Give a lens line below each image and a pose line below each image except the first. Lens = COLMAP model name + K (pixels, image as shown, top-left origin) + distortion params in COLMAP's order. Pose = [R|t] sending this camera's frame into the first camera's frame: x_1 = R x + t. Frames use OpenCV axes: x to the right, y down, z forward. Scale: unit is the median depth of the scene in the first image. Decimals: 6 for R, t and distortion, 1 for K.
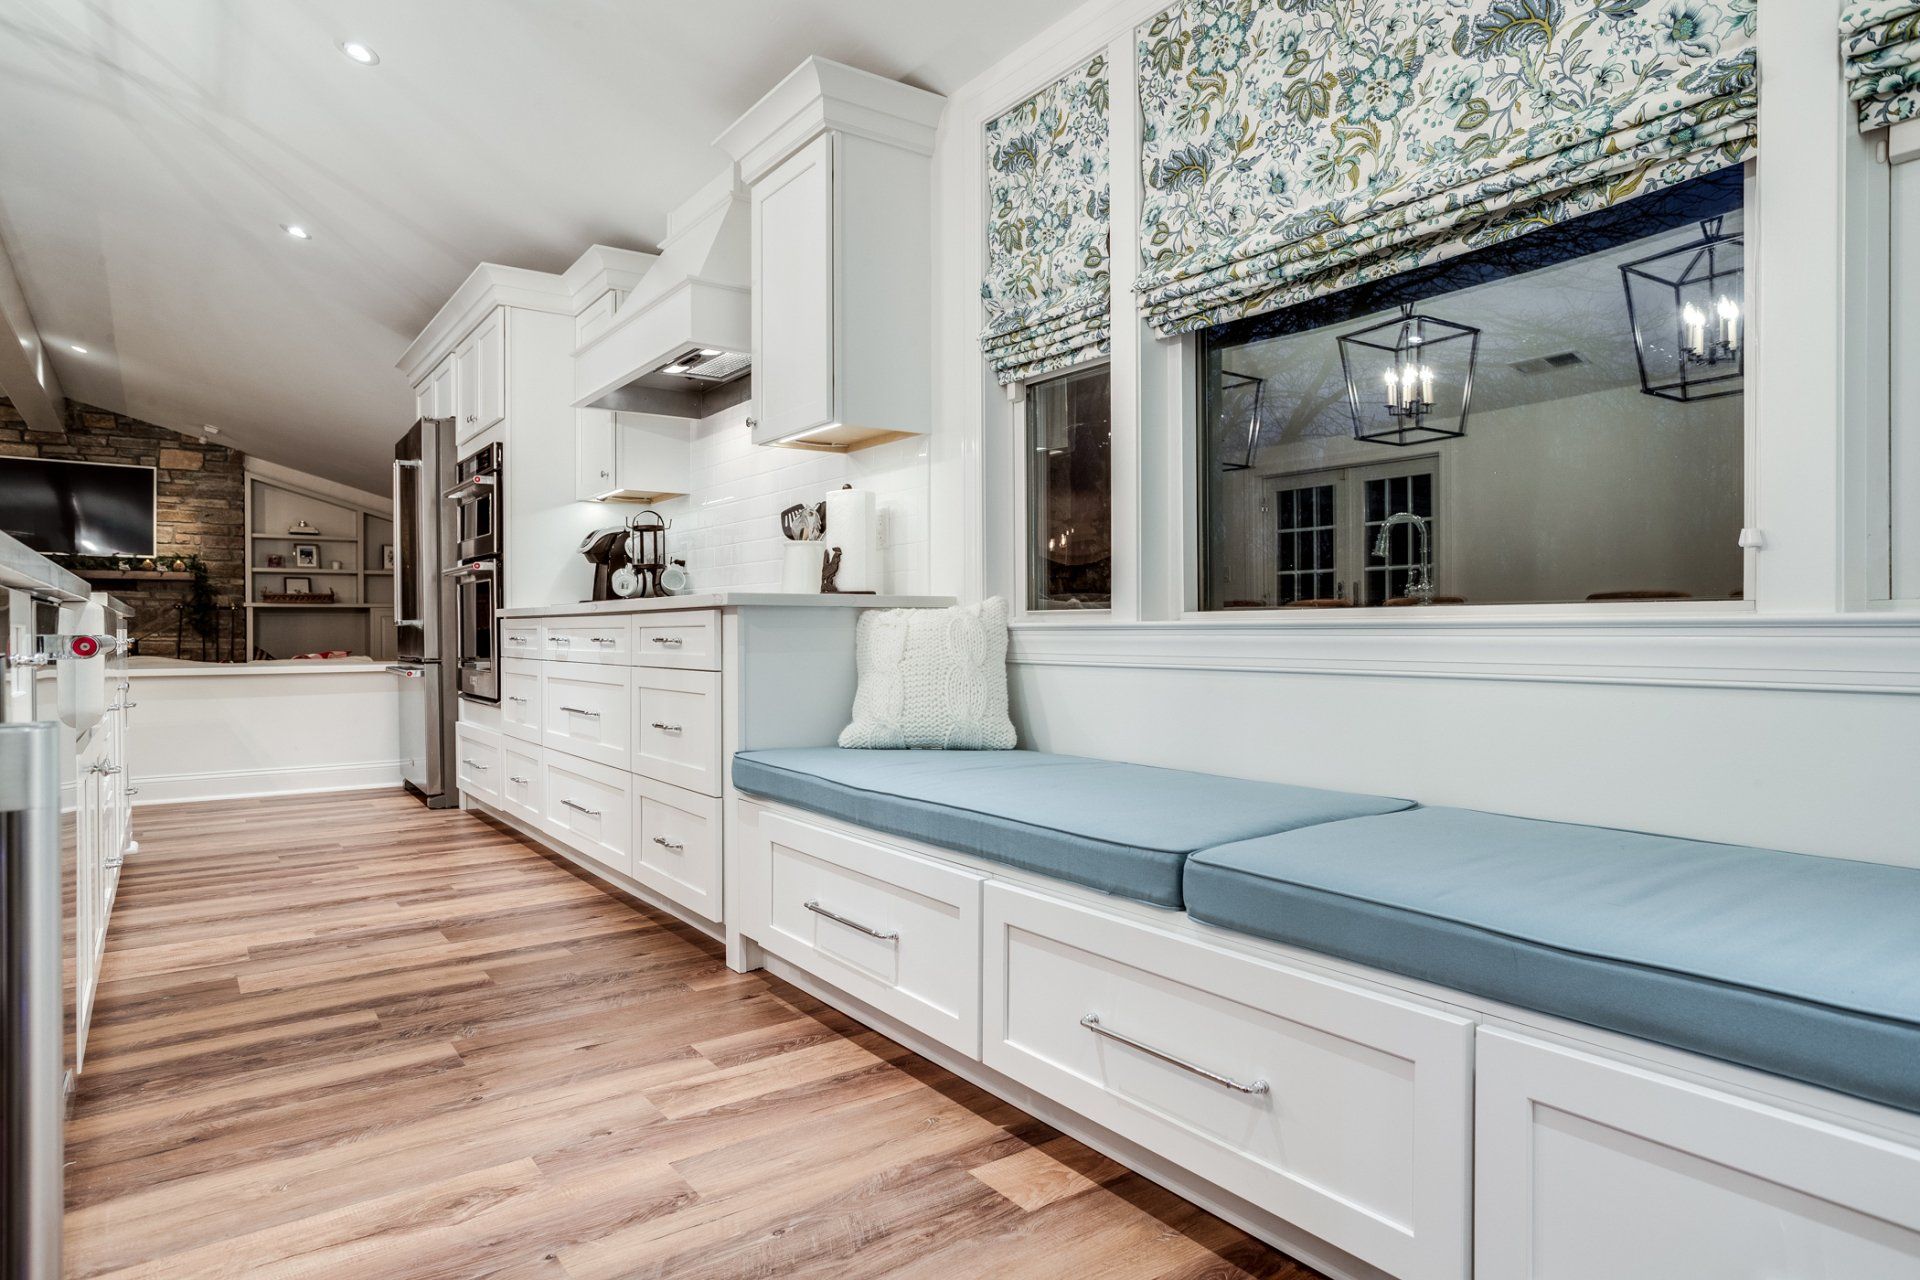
lens RADIAL K [[1124.6, 0, 939.0], [0, 1124.6, 631.4], [0, 0, 1]] dist [-0.023752, 0.037773]
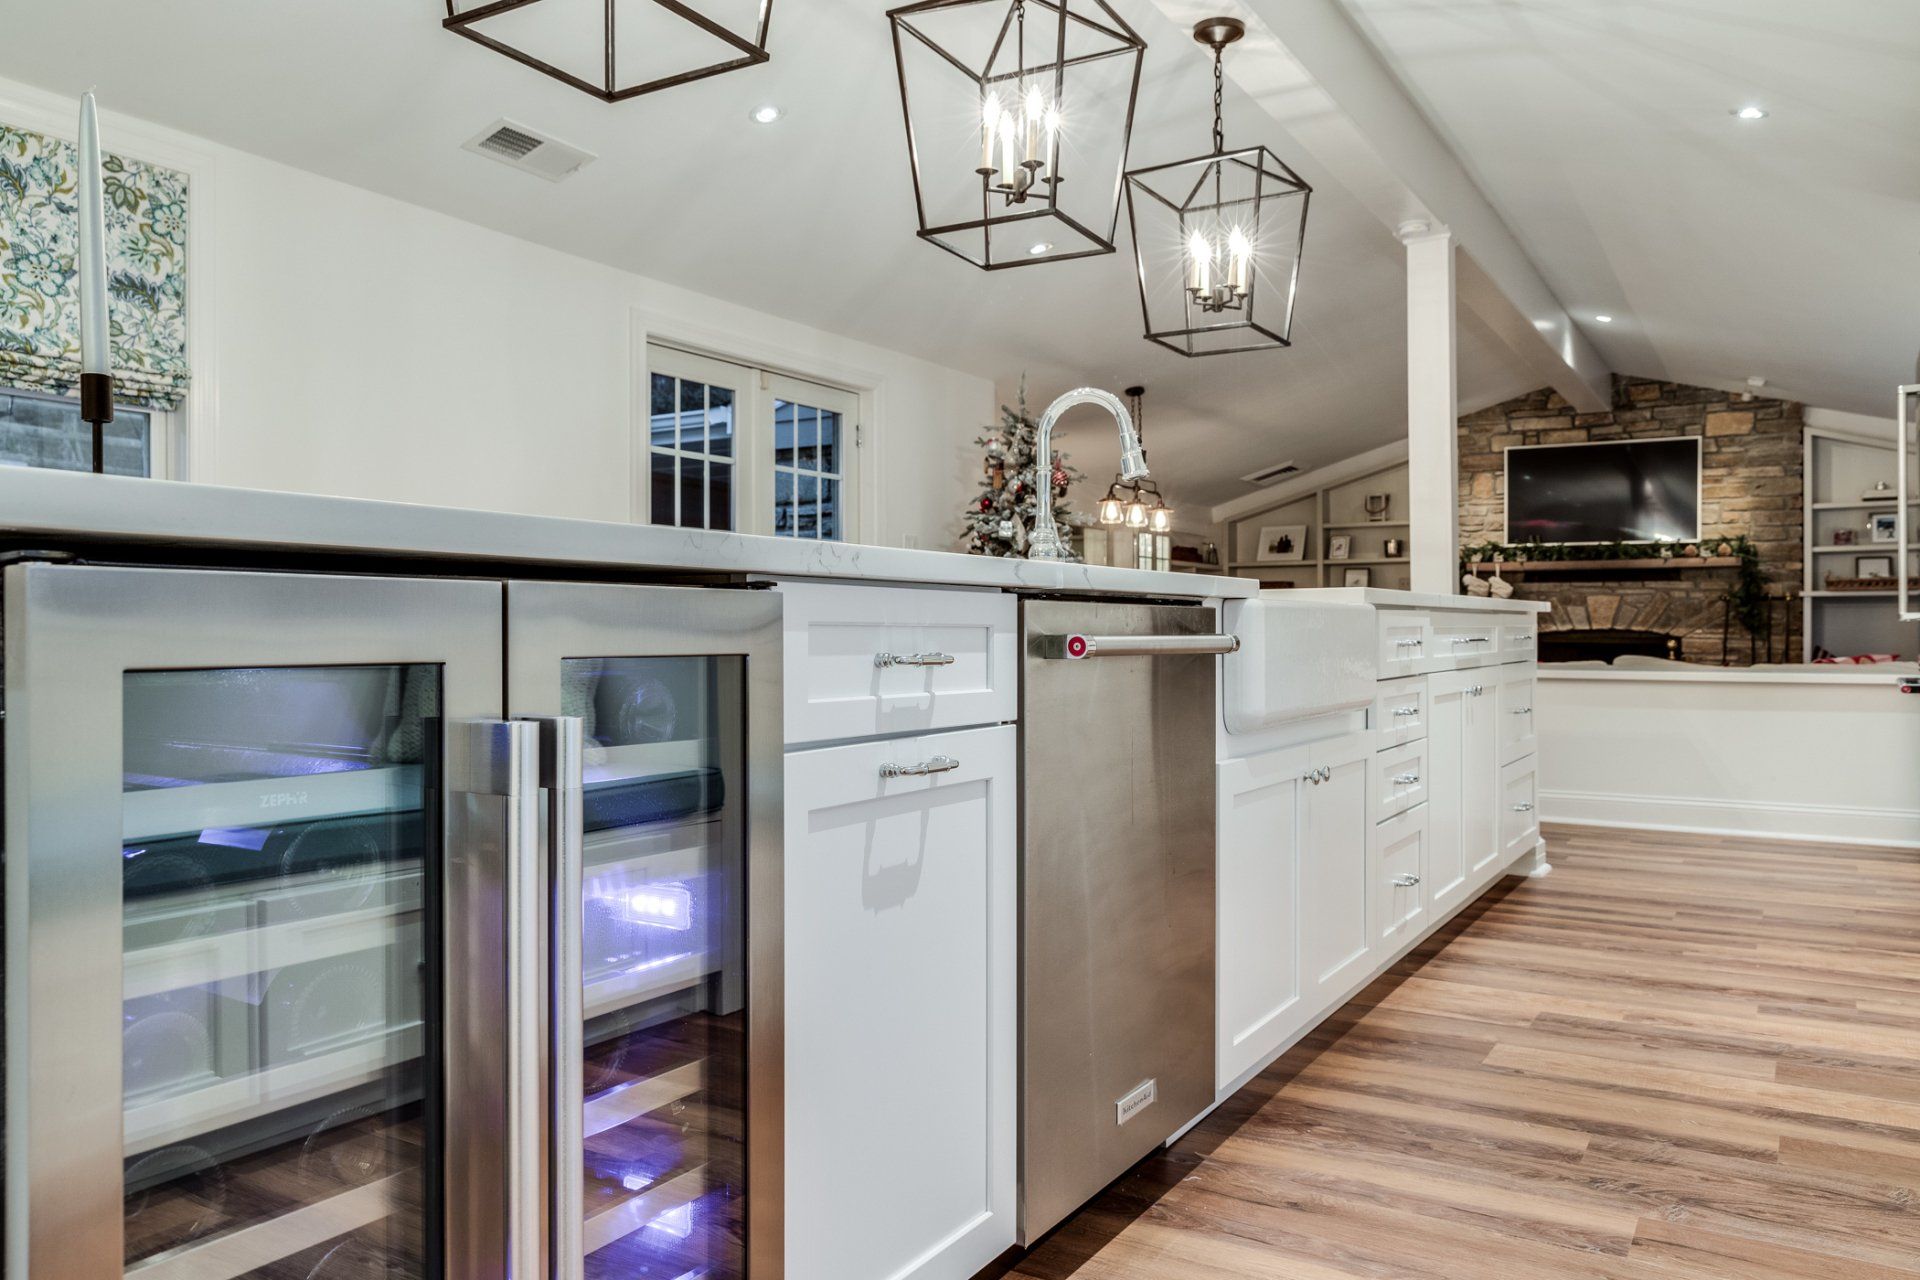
lens RADIAL K [[1370.3, 0, 957.1], [0, 1370.3, 634.1], [0, 0, 1]] dist [-0.000970, 0.000817]
pose [[0.398637, 0.006858, -0.917083, 0.093347], [-0.001820, 0.999976, 0.006687, -0.001570], [0.917107, -0.000997, 0.398640, 0.140833]]
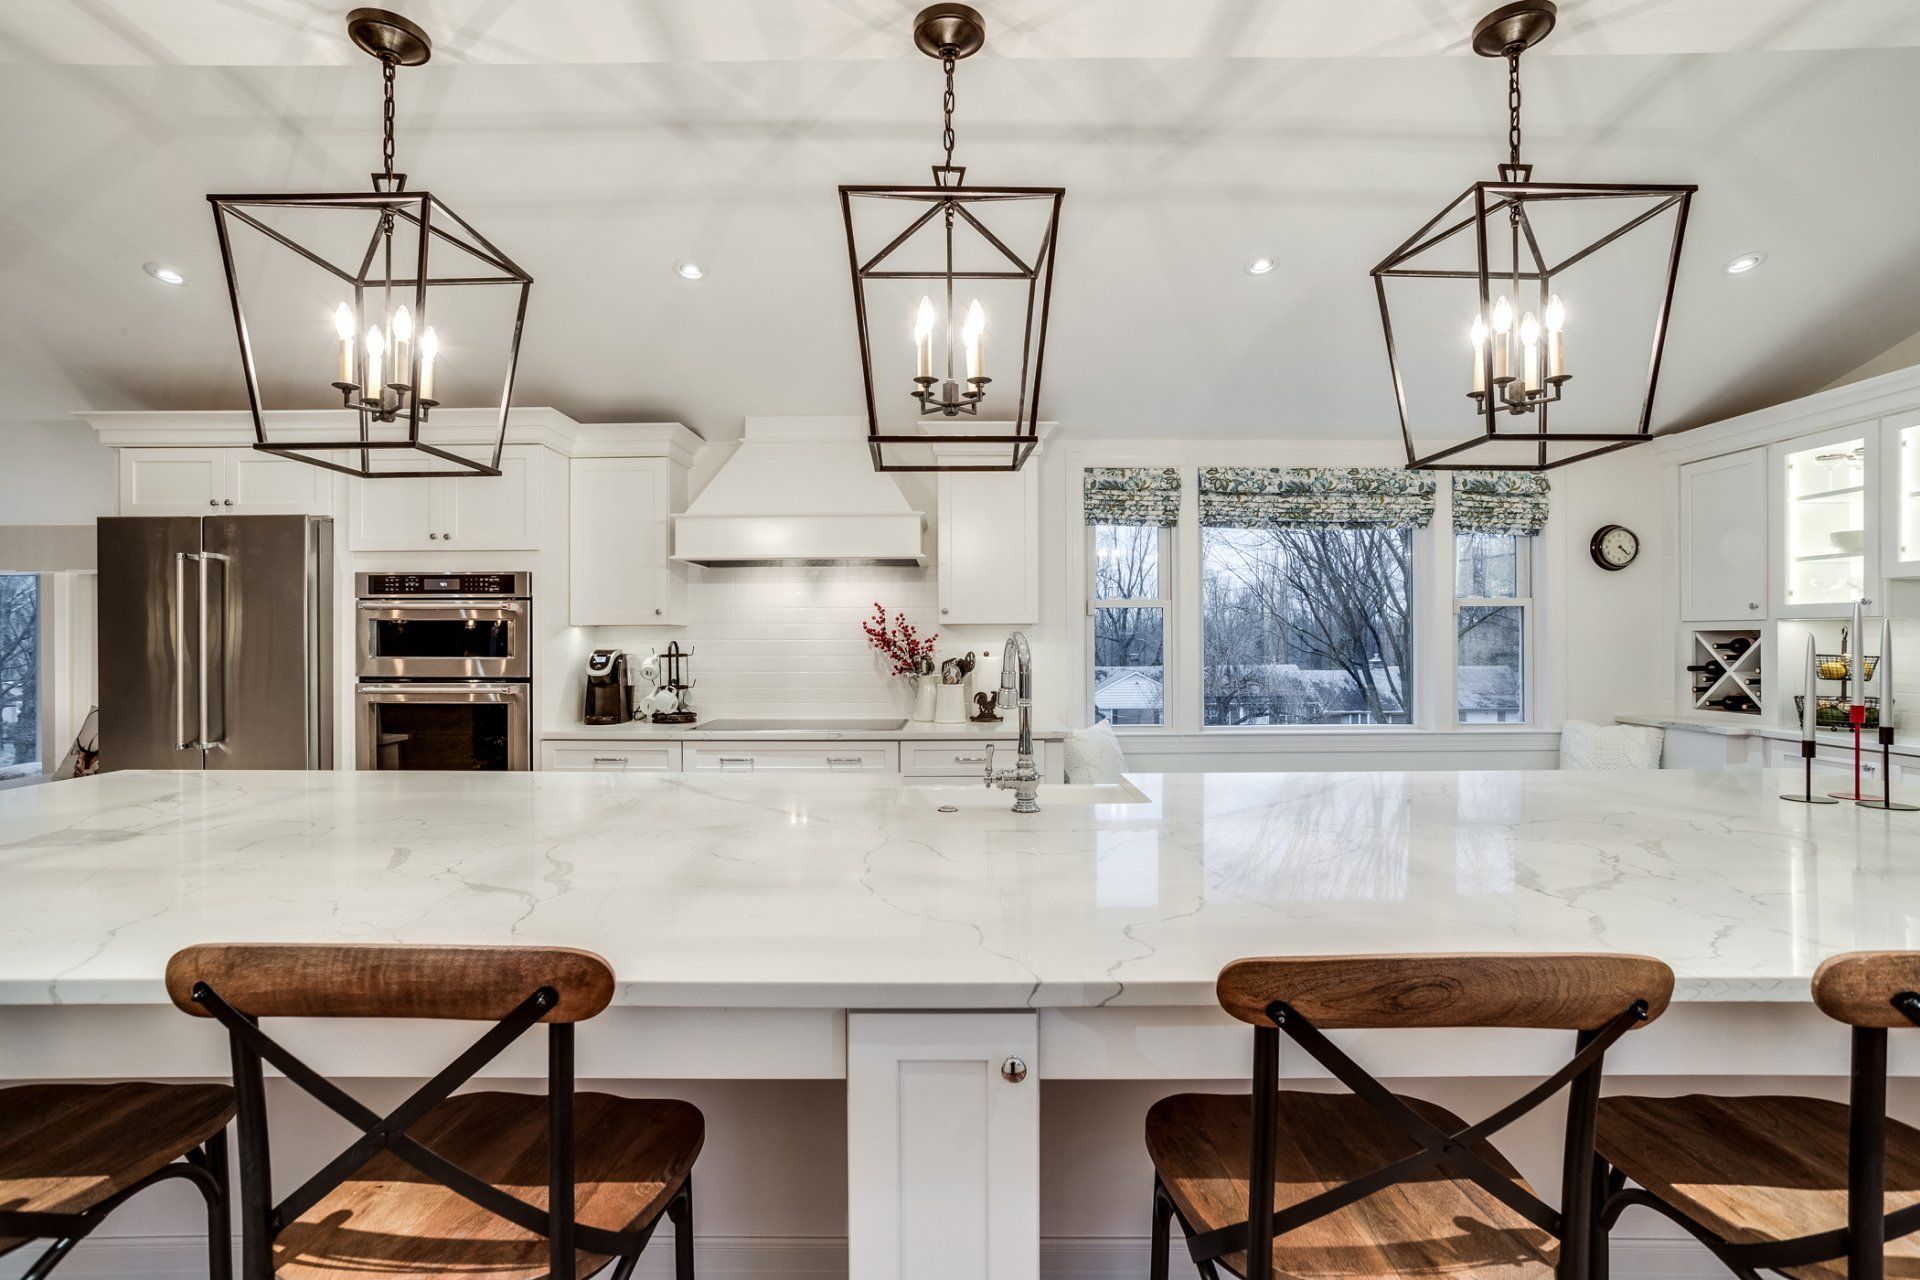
lens RADIAL K [[944.1, 0, 961.5], [0, 944.1, 639.6], [0, 0, 1]] dist [-0.039015, 0.033879]
pose [[0.572999, 0.003021, 0.819551, -0.925050], [0.002943, 0.999979, -0.005743, -0.104800], [-0.819551, 0.005703, 0.572978, 0.178209]]
